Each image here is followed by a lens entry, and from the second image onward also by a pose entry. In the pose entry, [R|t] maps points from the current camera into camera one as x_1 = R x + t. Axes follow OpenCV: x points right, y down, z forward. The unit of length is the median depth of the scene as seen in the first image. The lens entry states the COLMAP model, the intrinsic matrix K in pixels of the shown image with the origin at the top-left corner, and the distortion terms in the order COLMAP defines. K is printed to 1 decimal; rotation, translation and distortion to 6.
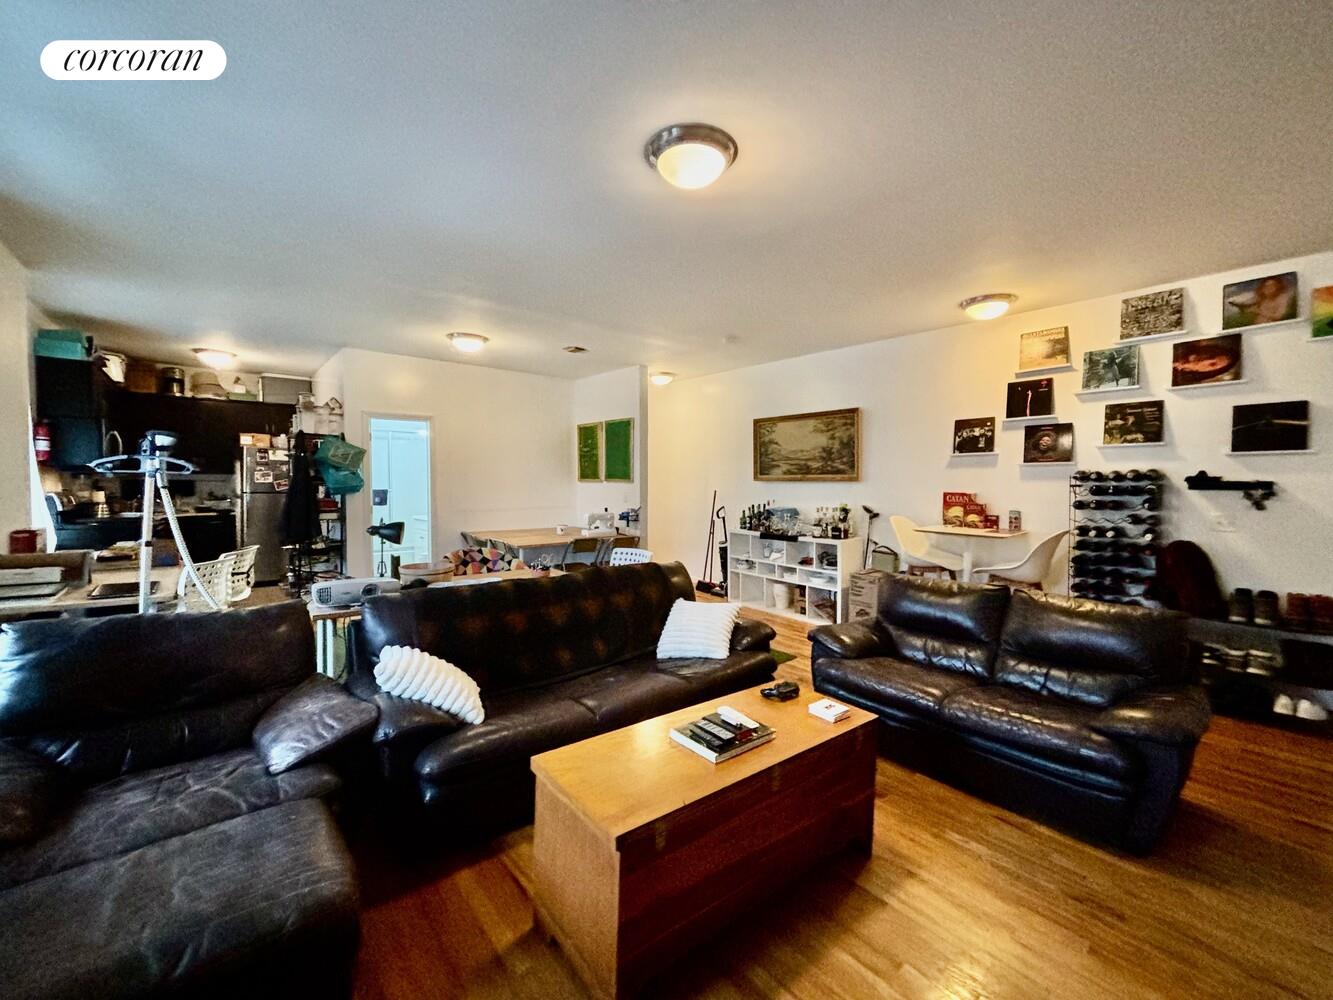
lens RADIAL K [[534.4, 0, 664.1], [0, 534.4, 503.2], [0, 0, 1]] dist [-0.000329, 0.000115]
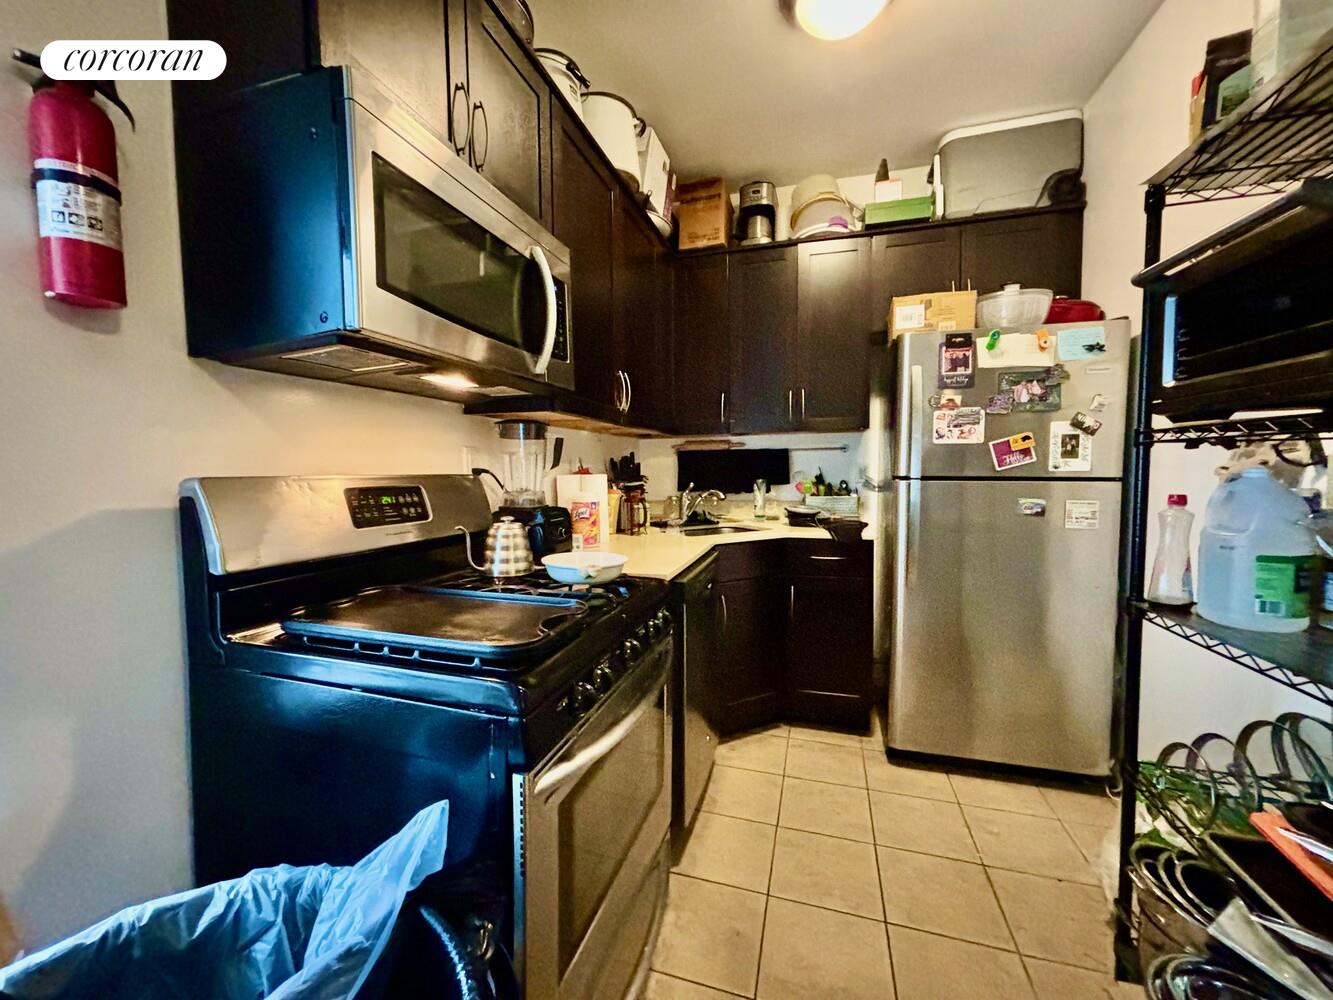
lens RADIAL K [[534.4, 0, 659.8], [0, 534.4, 499.5], [0, 0, 1]] dist [-0.000329, 0.000115]
pose [[0.548384, 0.038675, -0.835332, -0.581392], [-0.016065, 0.999233, 0.035717, -0.015358], [0.836072, -0.006167, 0.548584, 0.683097]]
